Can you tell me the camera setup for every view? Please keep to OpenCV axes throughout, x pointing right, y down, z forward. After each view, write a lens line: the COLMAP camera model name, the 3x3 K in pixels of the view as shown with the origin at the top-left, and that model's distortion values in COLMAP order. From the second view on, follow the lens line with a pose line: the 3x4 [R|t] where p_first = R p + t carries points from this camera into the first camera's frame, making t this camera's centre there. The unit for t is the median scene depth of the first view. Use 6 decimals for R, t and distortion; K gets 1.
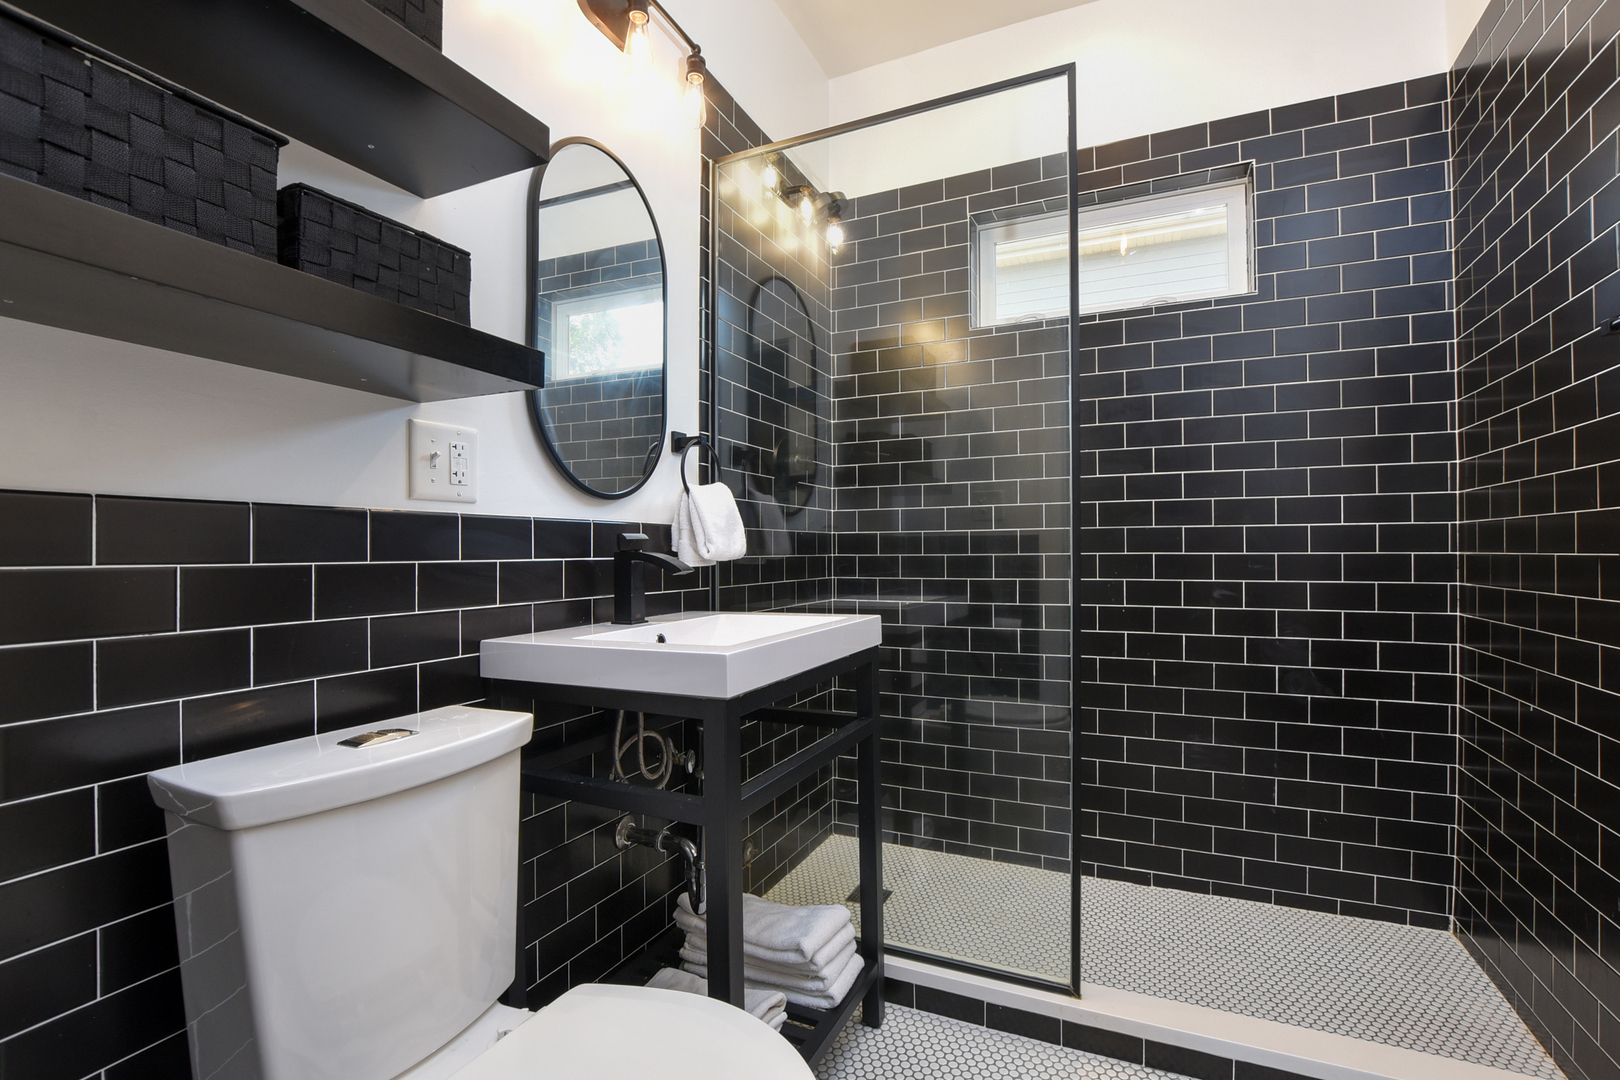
lens RADIAL K [[718.5, 0, 855.6], [0, 718.5, 543.9], [0, 0, 1]] dist [-0.036780, 0.007507]
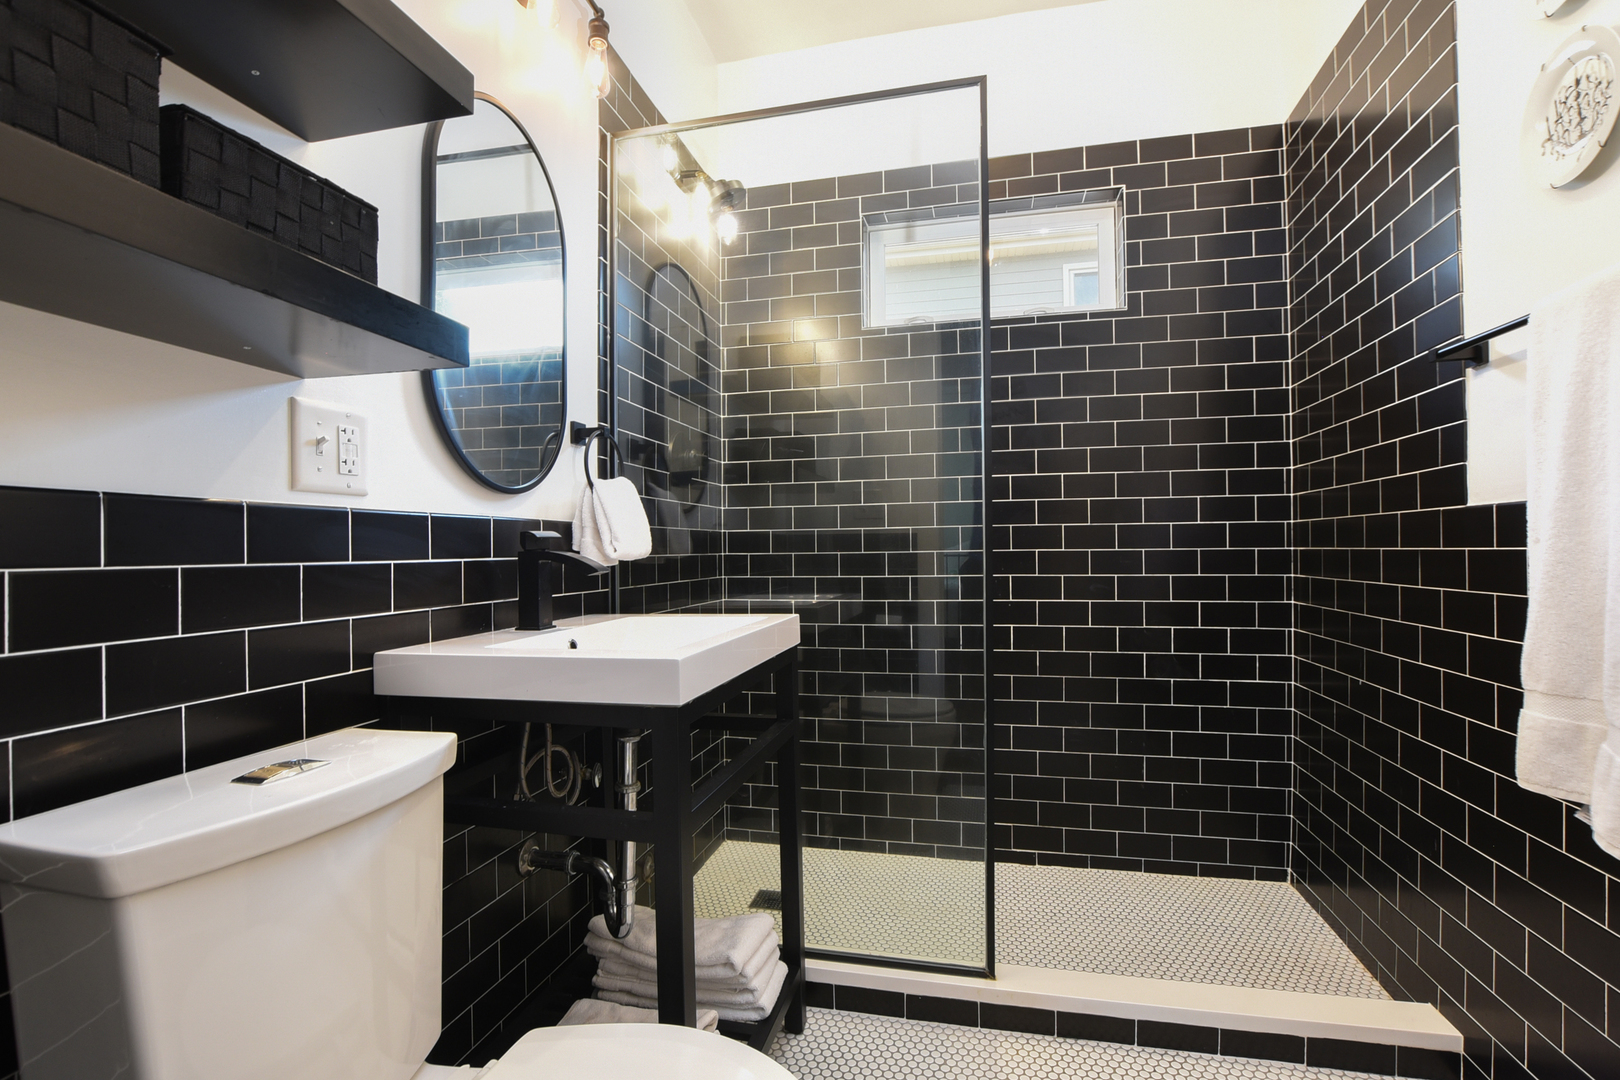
lens RADIAL K [[718.5, 0, 821.0], [0, 718.5, 544.5], [0, 0, 1]] dist [-0.036780, 0.007507]
pose [[0.980832, -0.003852, 0.194817, -0.129630], [0.003528, 0.999992, 0.002014, 0.001976], [-0.194823, -0.001288, 0.980838, 0.030396]]
